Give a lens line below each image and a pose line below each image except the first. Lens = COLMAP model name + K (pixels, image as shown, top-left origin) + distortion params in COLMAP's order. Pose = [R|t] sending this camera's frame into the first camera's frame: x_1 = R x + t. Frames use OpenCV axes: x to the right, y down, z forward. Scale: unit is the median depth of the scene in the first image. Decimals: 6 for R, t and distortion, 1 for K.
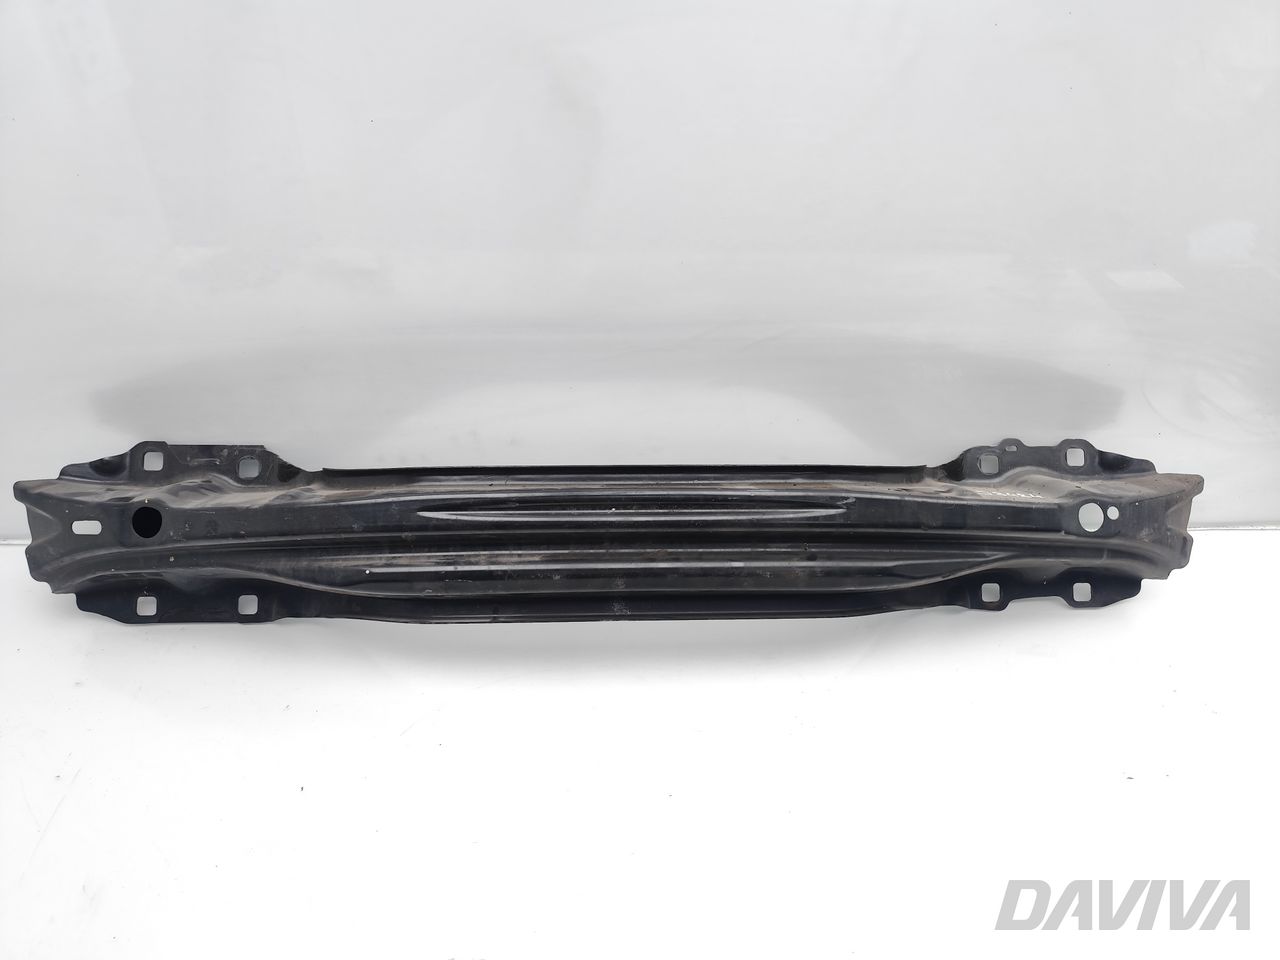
lens RADIAL K [[859.8, 0, 640.0], [0, 859.8, 480.0], [0, 0, 1]] dist [0.002602, -0.001650]
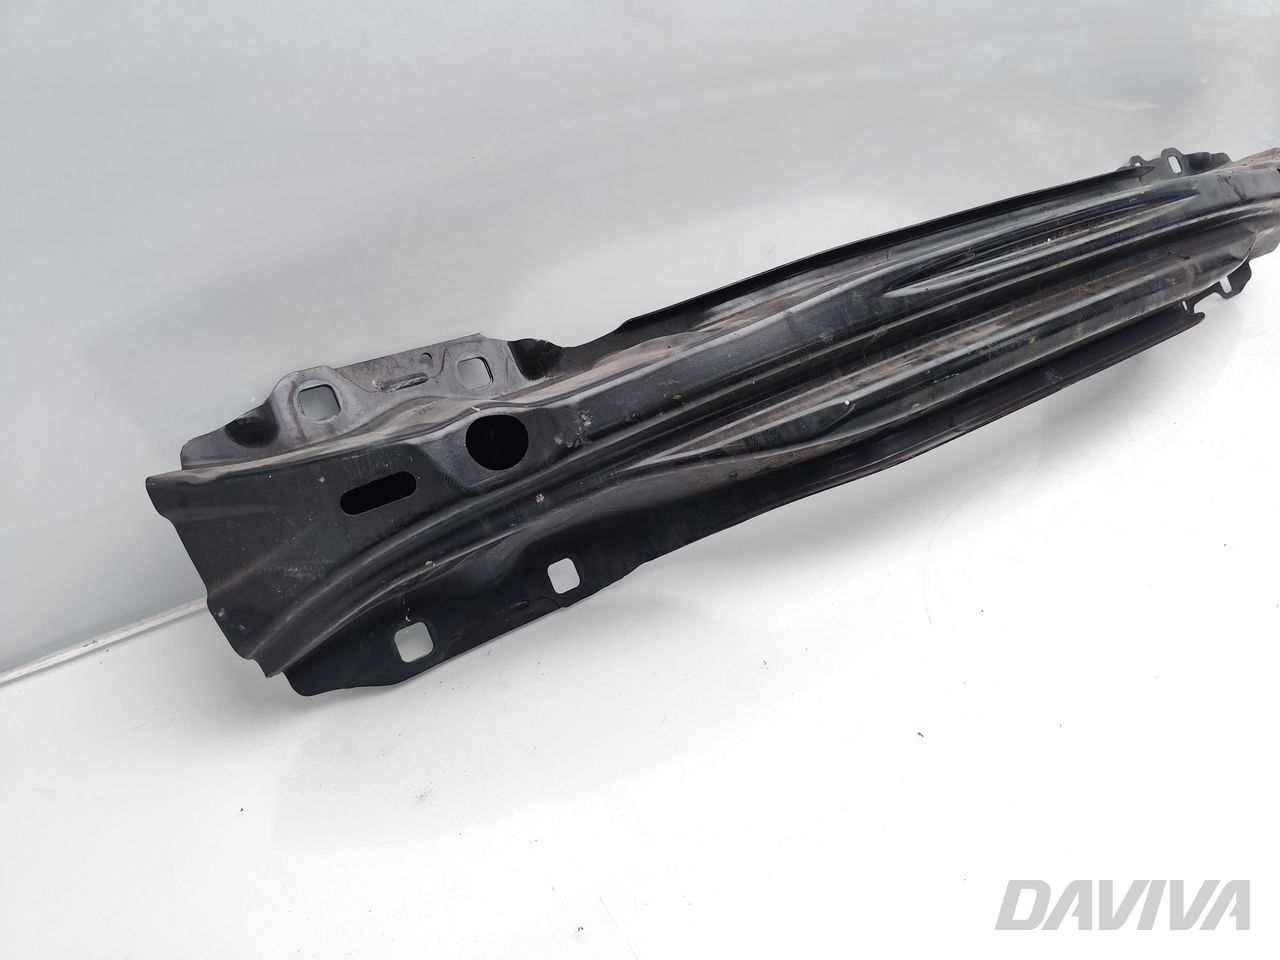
lens RADIAL K [[859.8, 0, 640.0], [0, 859.8, 480.0], [0, 0, 1]] dist [0.002602, -0.001650]
pose [[0.845579, -0.323205, 0.424894, -0.724770], [0.330175, 0.942042, 0.059507, 0.068530], [-0.419501, 0.089971, 0.903285, 0.460915]]
